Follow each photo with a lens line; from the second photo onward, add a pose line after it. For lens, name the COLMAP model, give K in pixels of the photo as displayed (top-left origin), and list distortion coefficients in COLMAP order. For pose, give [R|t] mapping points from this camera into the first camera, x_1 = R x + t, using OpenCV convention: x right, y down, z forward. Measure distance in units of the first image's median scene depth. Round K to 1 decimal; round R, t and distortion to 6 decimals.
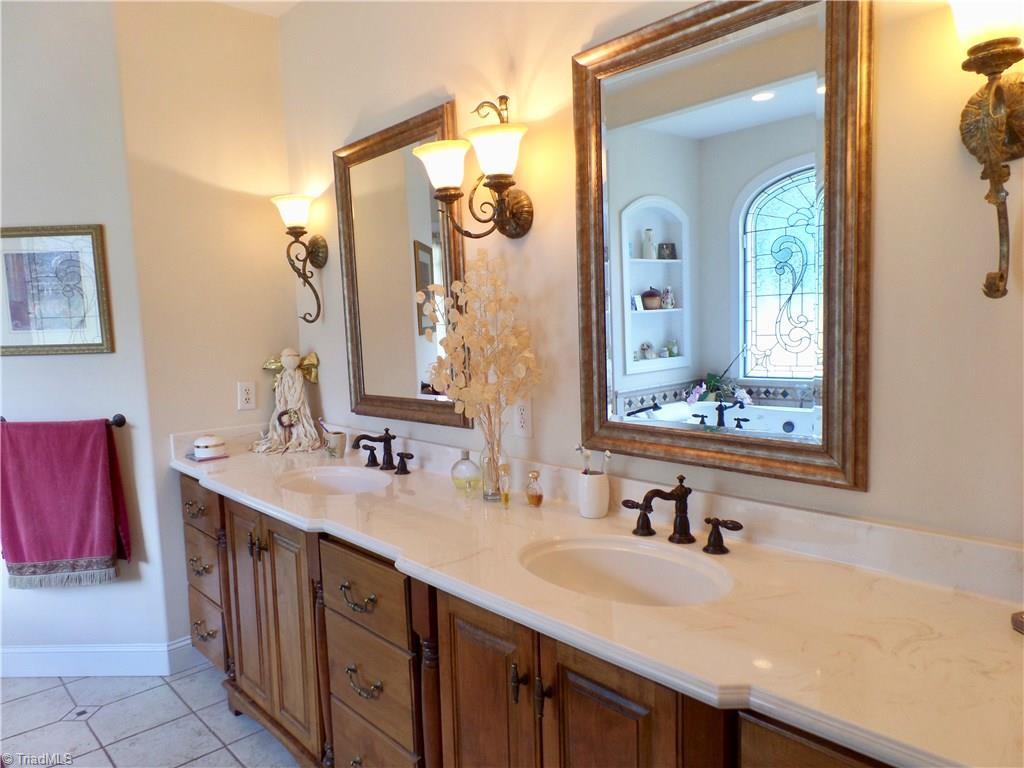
lens RADIAL K [[698.7, 0, 512.0], [0, 698.7, 384.0], [0, 0, 1]] dist [-0.004729, -0.007945]
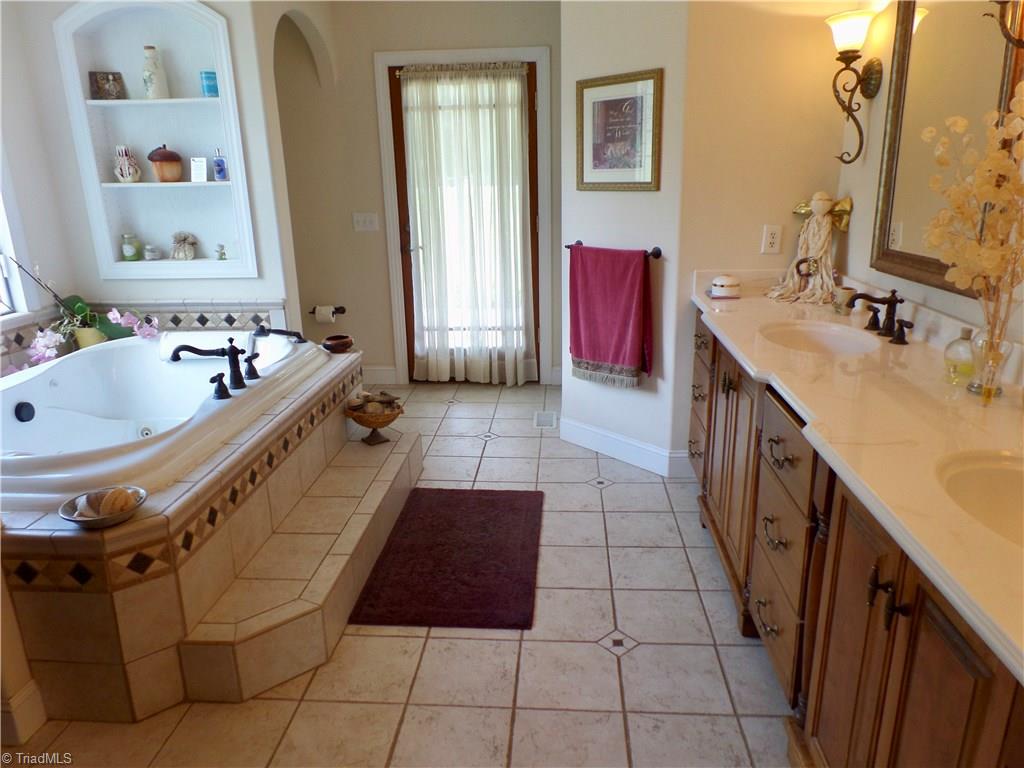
lens RADIAL K [[698.7, 0, 512.0], [0, 698.7, 384.0], [0, 0, 1]] dist [-0.004729, -0.007945]
pose [[0.681400, 0.222755, -0.697191, 0.116111], [-0.062748, 0.966833, 0.247580, -0.007885], [0.729217, -0.124954, 0.672777, 0.039088]]
